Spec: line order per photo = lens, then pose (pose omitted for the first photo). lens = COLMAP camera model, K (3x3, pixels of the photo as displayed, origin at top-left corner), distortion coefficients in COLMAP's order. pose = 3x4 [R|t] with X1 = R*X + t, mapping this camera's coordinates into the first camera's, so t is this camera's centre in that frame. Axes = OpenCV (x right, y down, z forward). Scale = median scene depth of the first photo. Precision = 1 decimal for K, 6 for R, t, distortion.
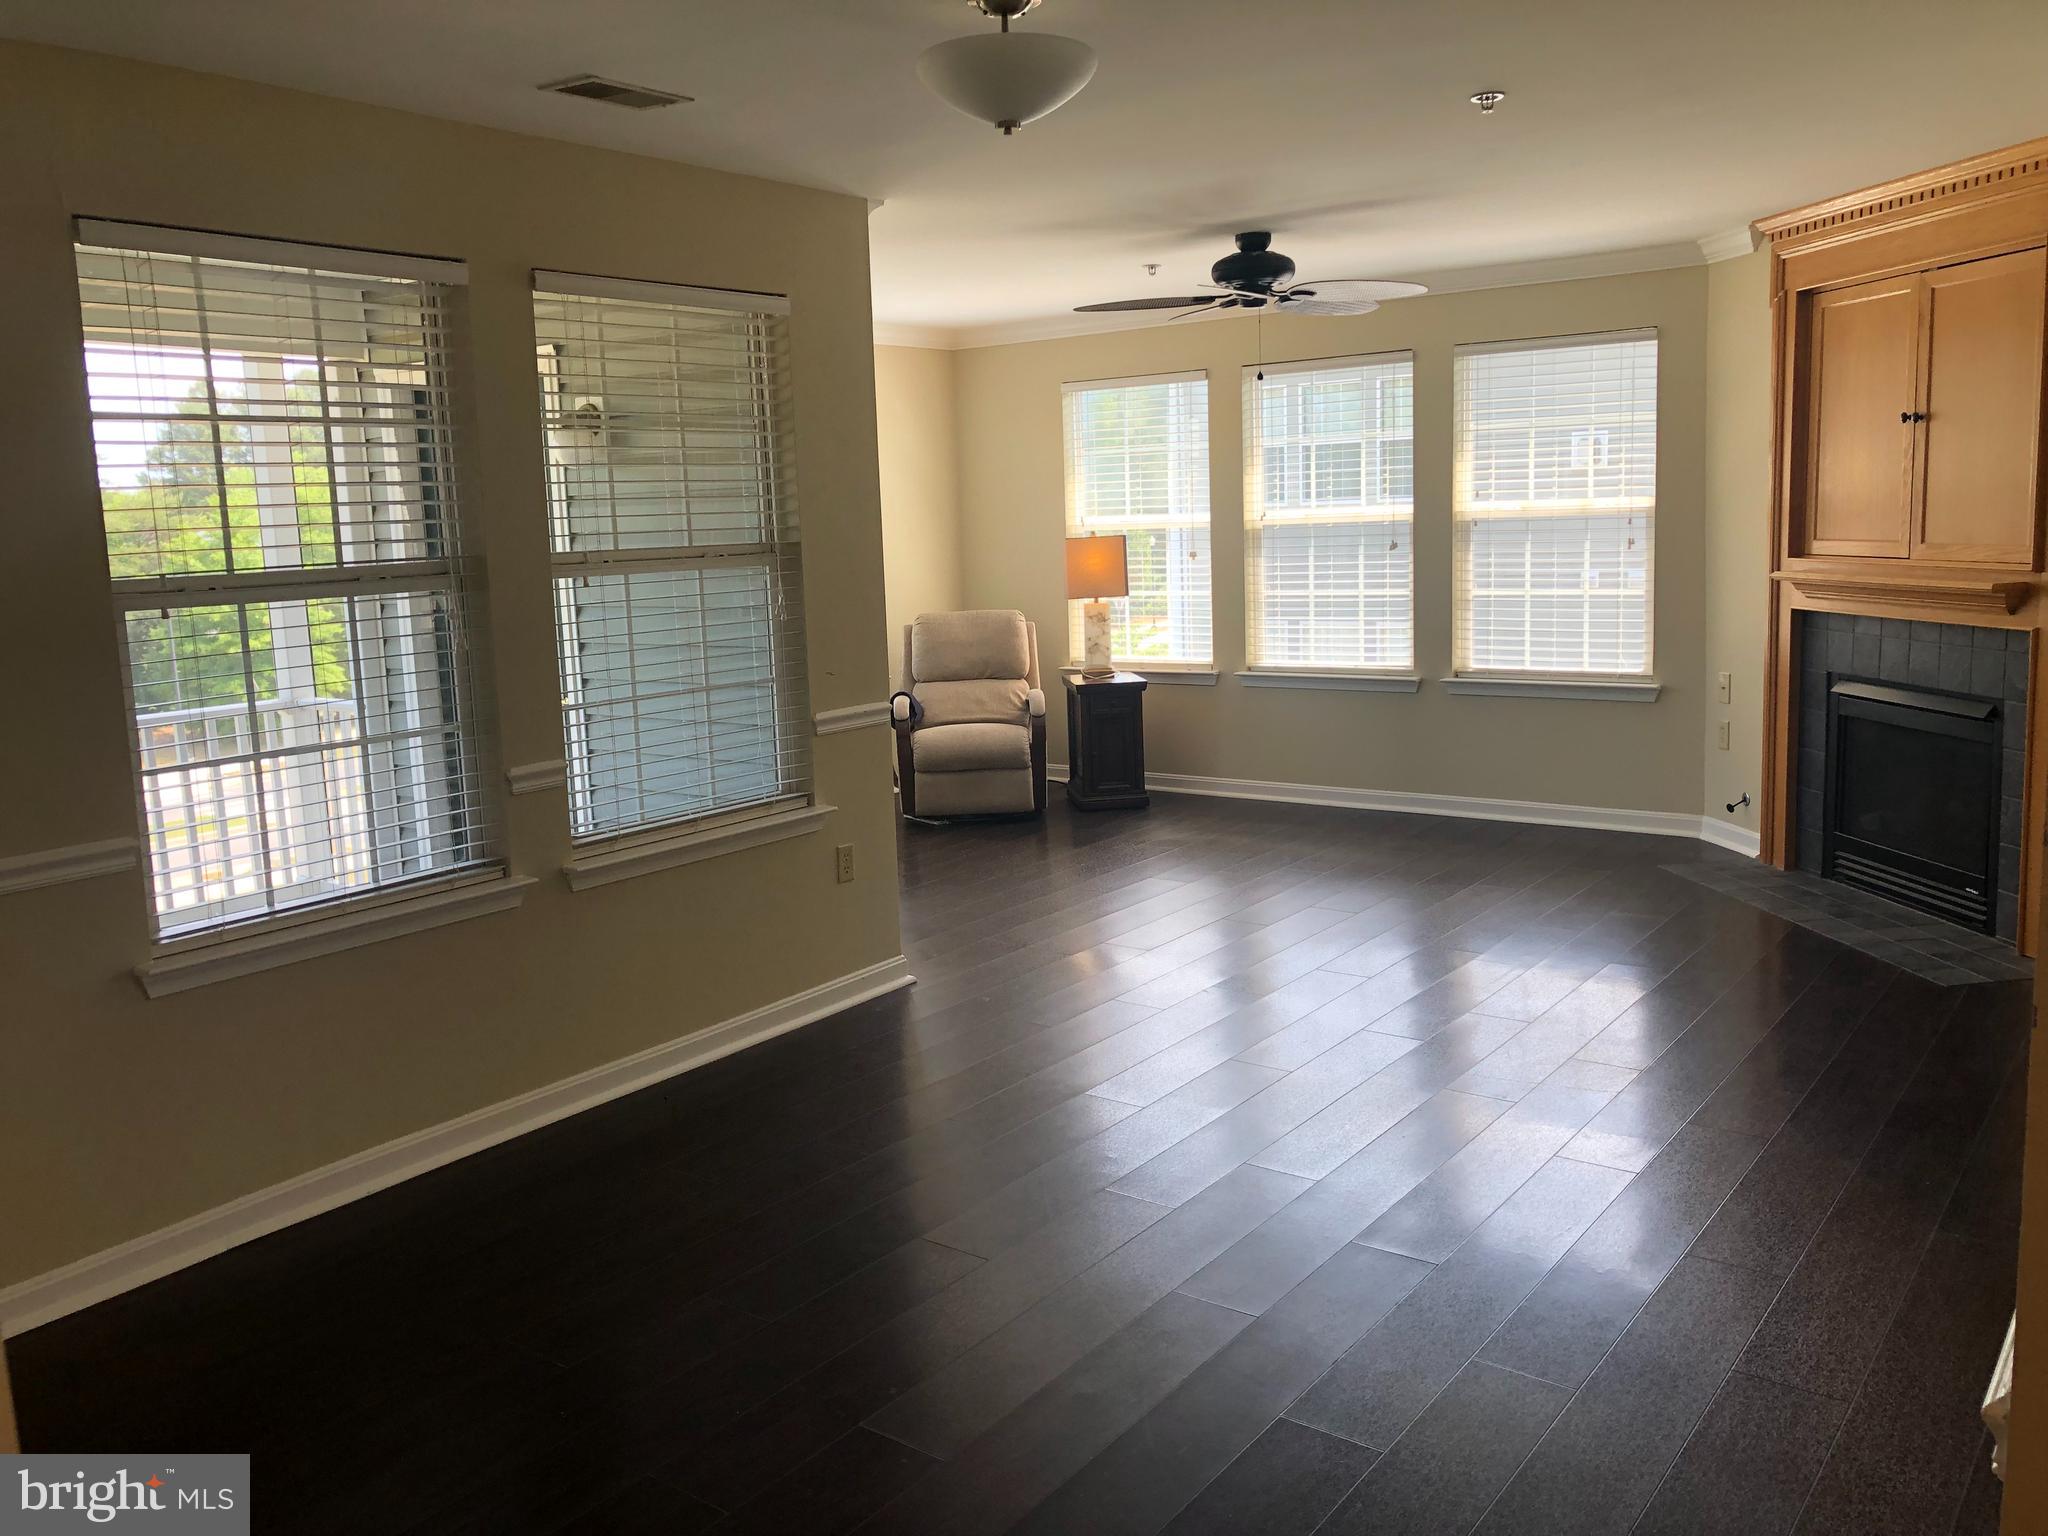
lens RADIAL K [[1656.7, 0, 1016.1], [0, 1656.7, 764.1], [0, 0, 1]] dist [0.029407, -0.035651]
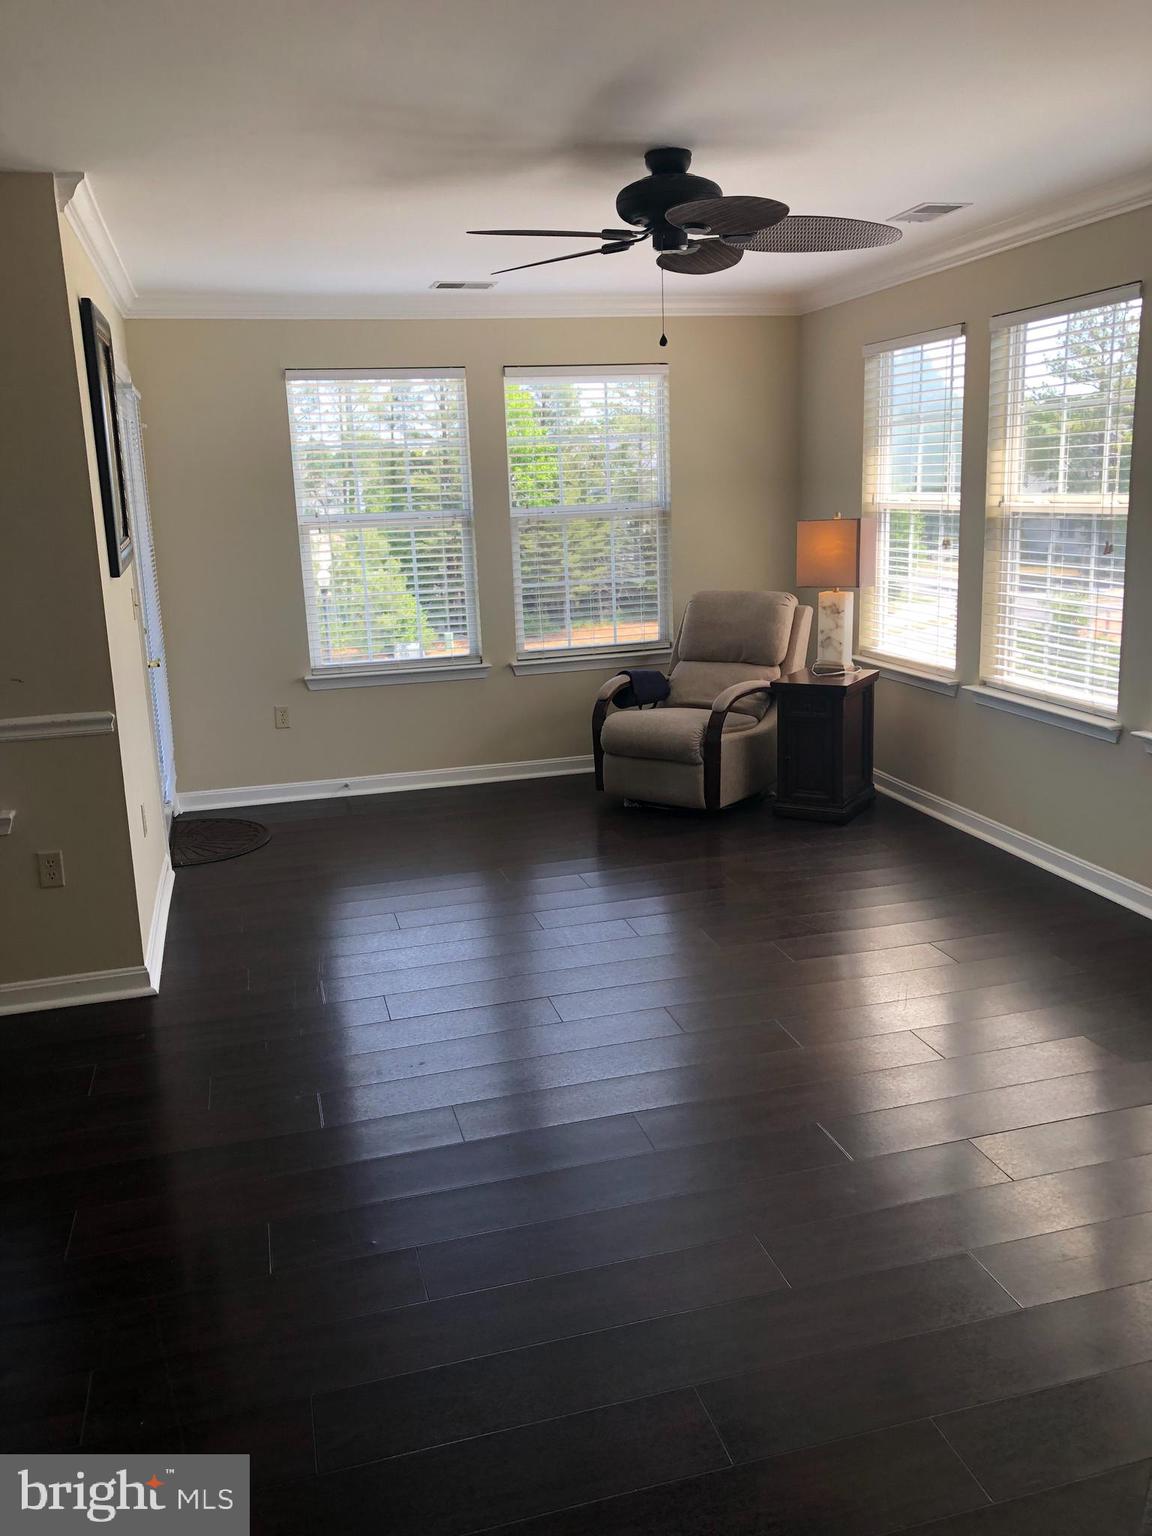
lens RADIAL K [[1242.5, 0, 569.8], [0, 1242.5, 775.3], [0, 0, 1]] dist [0.029407, -0.035651]
pose [[0.789166, 0.150654, -0.595416, 0.494113], [-0.088690, 0.987241, 0.132245, -0.104611], [0.607742, -0.051556, 0.792459, 0.495433]]
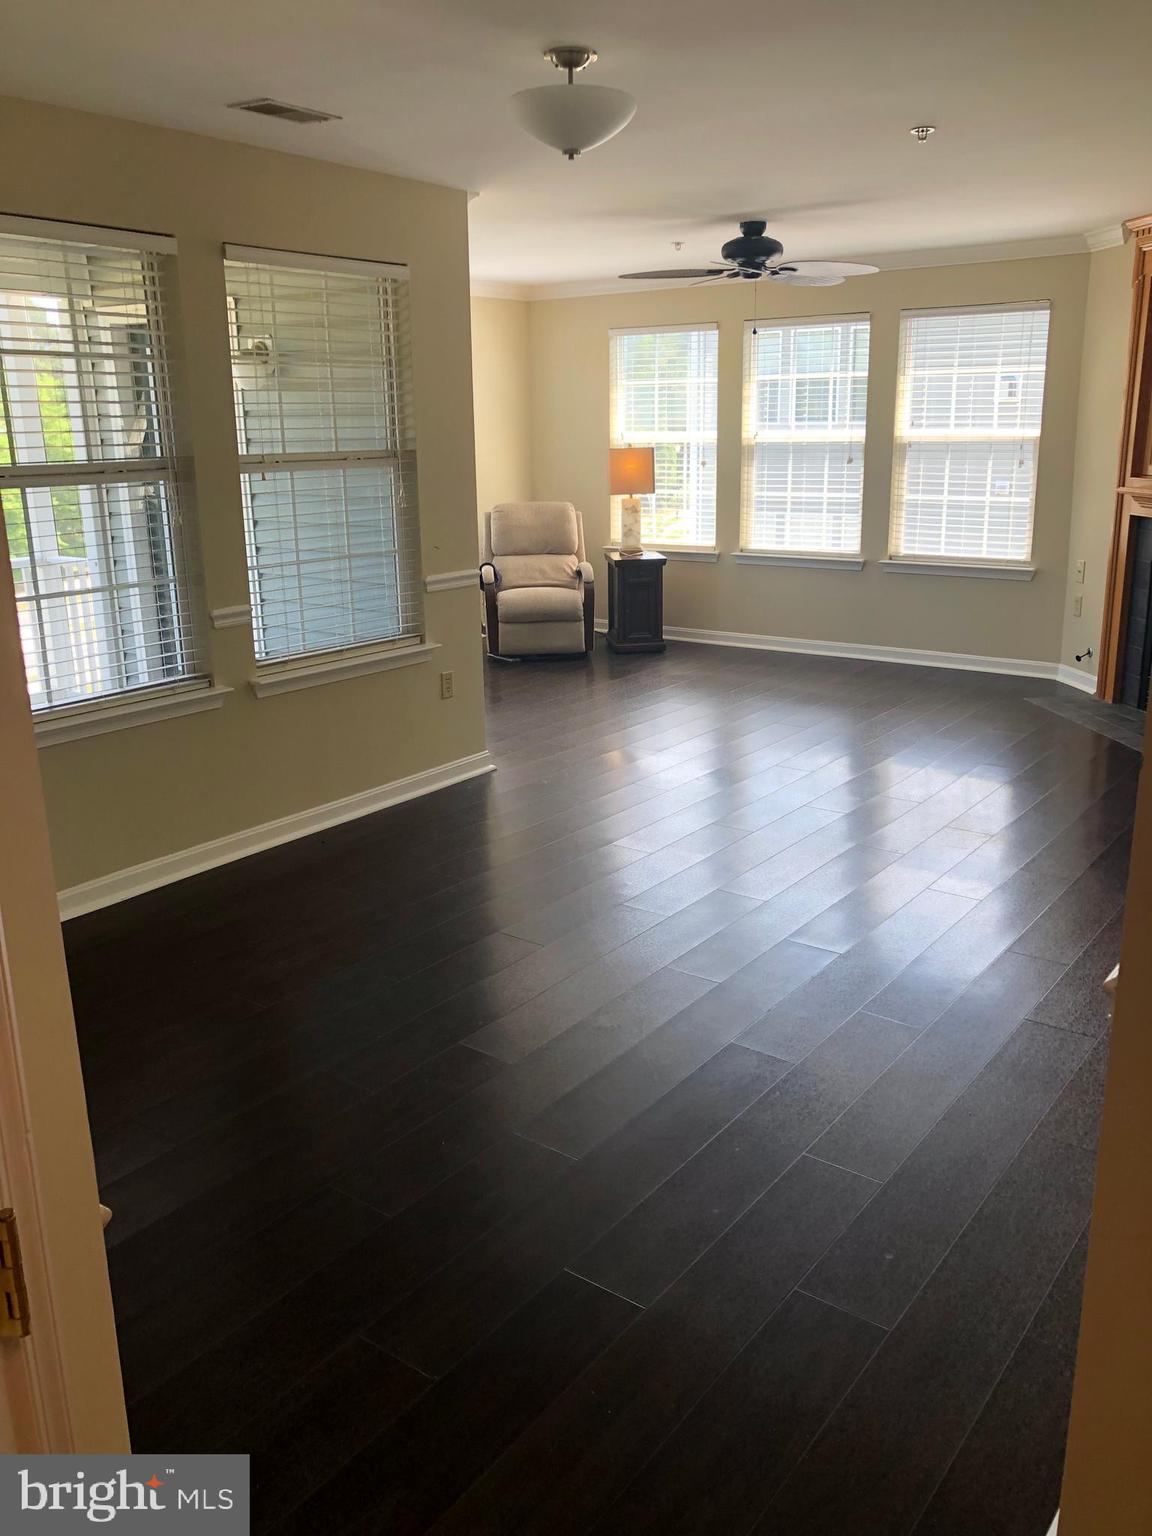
lens RADIAL K [[1242.5, 0, 582.0], [0, 1242.5, 775.5], [0, 0, 1]] dist [0.029407, -0.035651]
pose [[0.999741, 0.019485, 0.011724, 0.001005], [-0.020791, 0.992045, 0.124158, 0.002630], [-0.009212, -0.124370, 0.992193, -0.055652]]
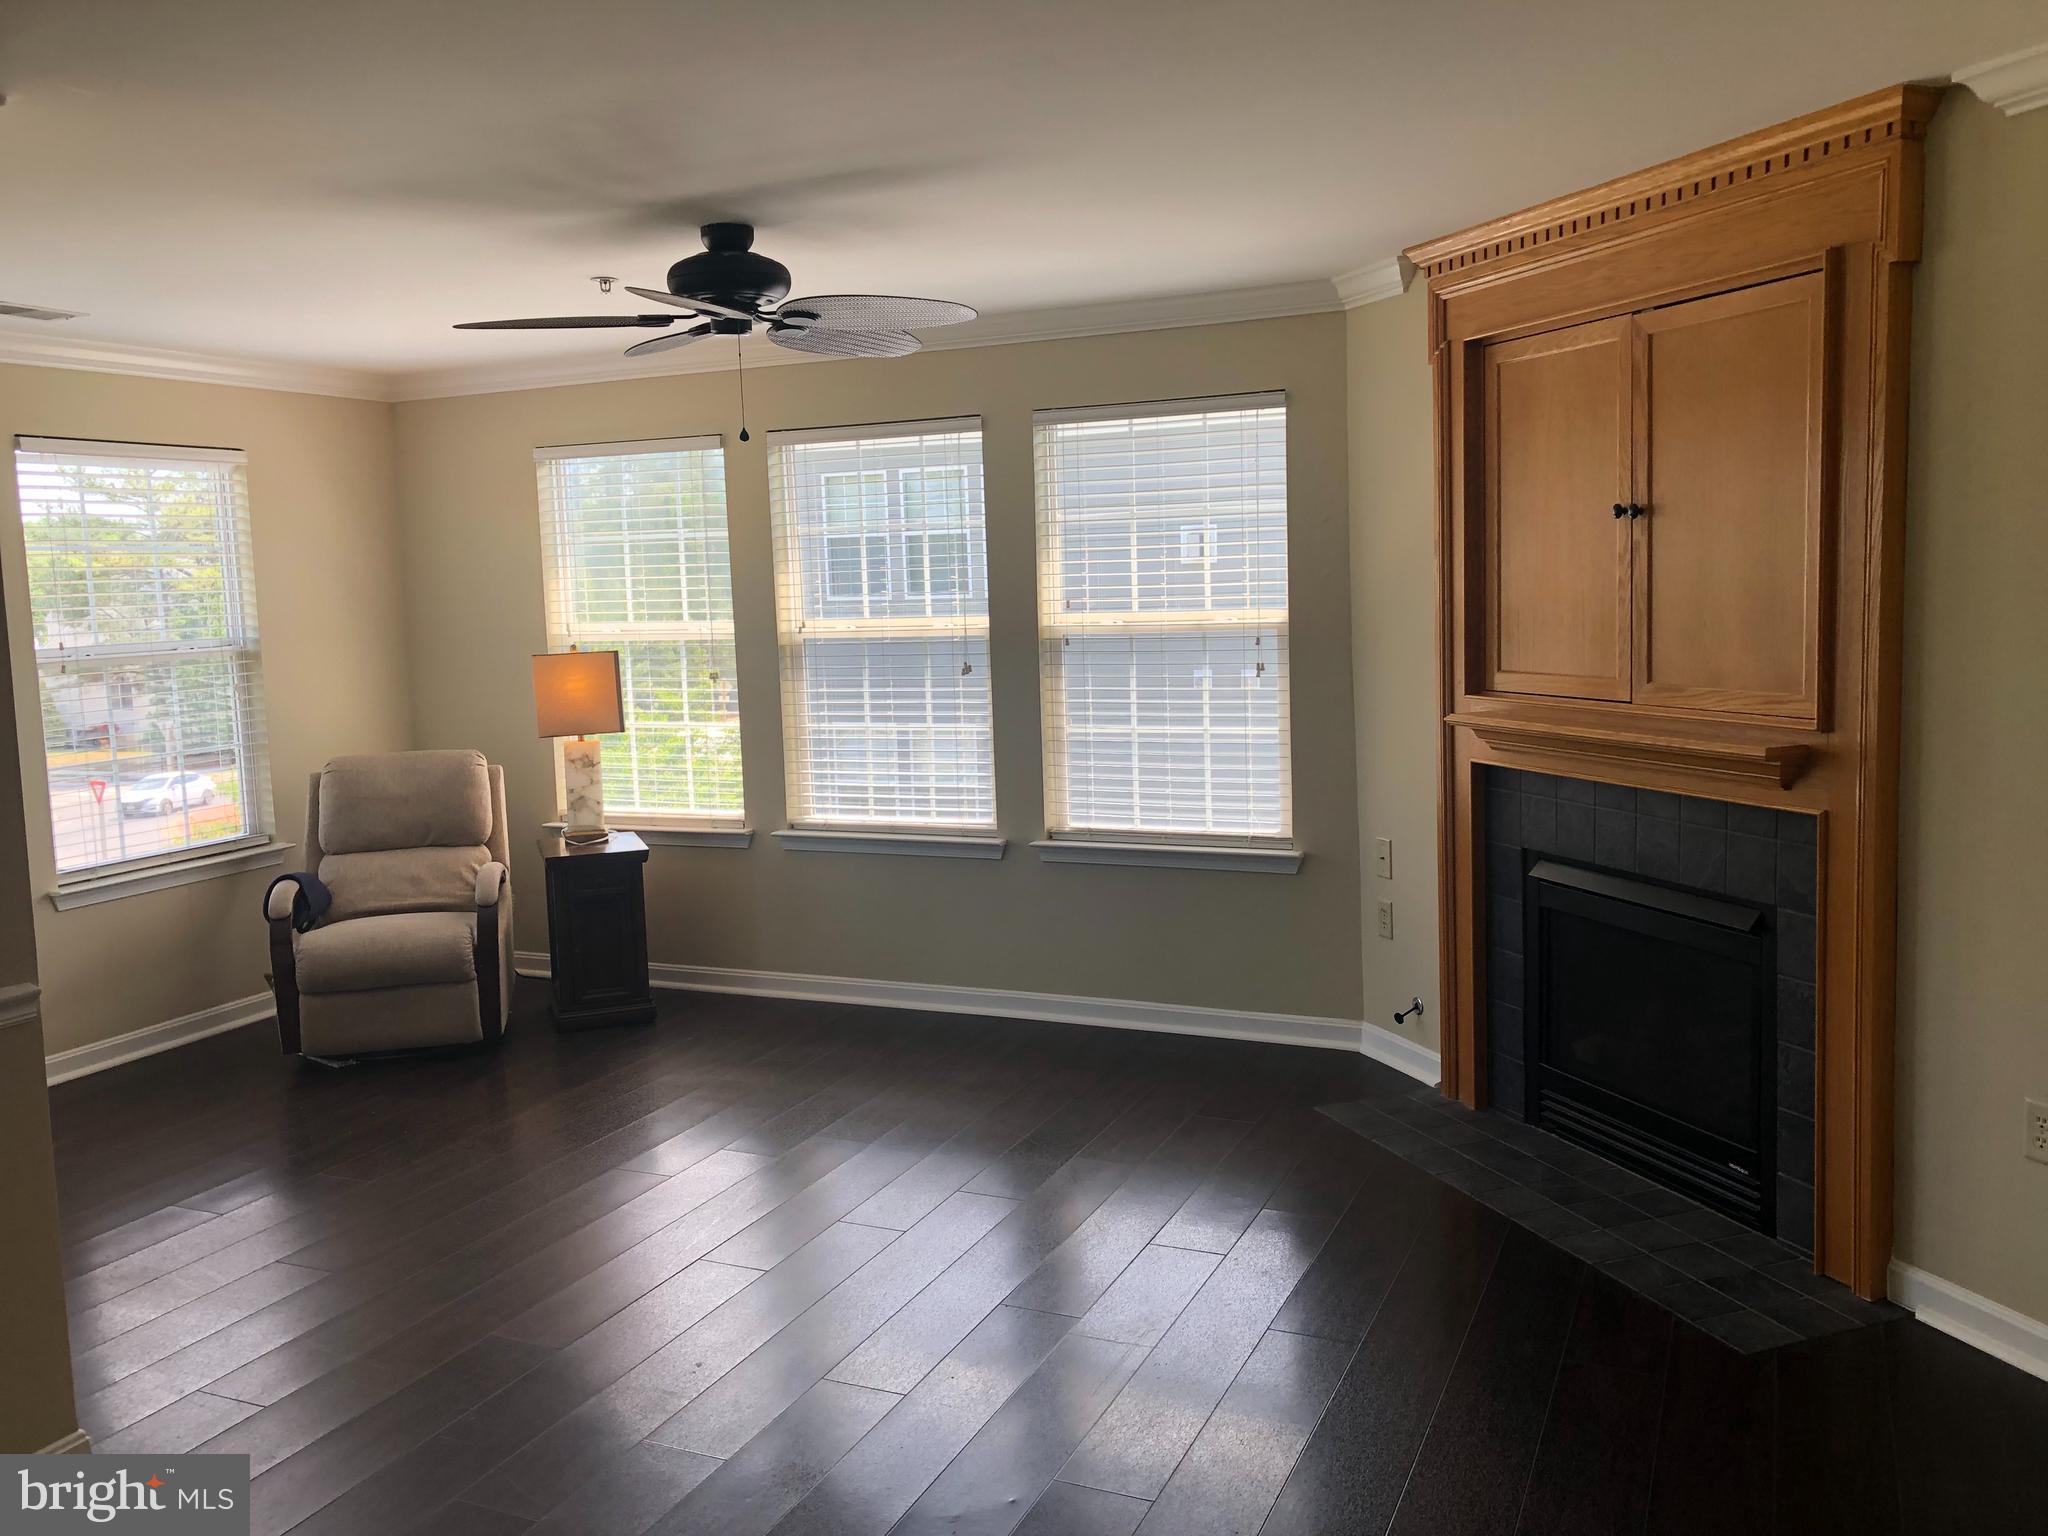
lens RADIAL K [[1656.7, 0, 1029.3], [0, 1656.7, 768.1], [0, 0, 1]] dist [0.029407, -0.035651]
pose [[0.974187, -0.018515, 0.224984, 0.105851], [0.029469, 0.998533, -0.045425, -0.063833], [-0.223813, 0.050882, 0.973303, 0.322977]]
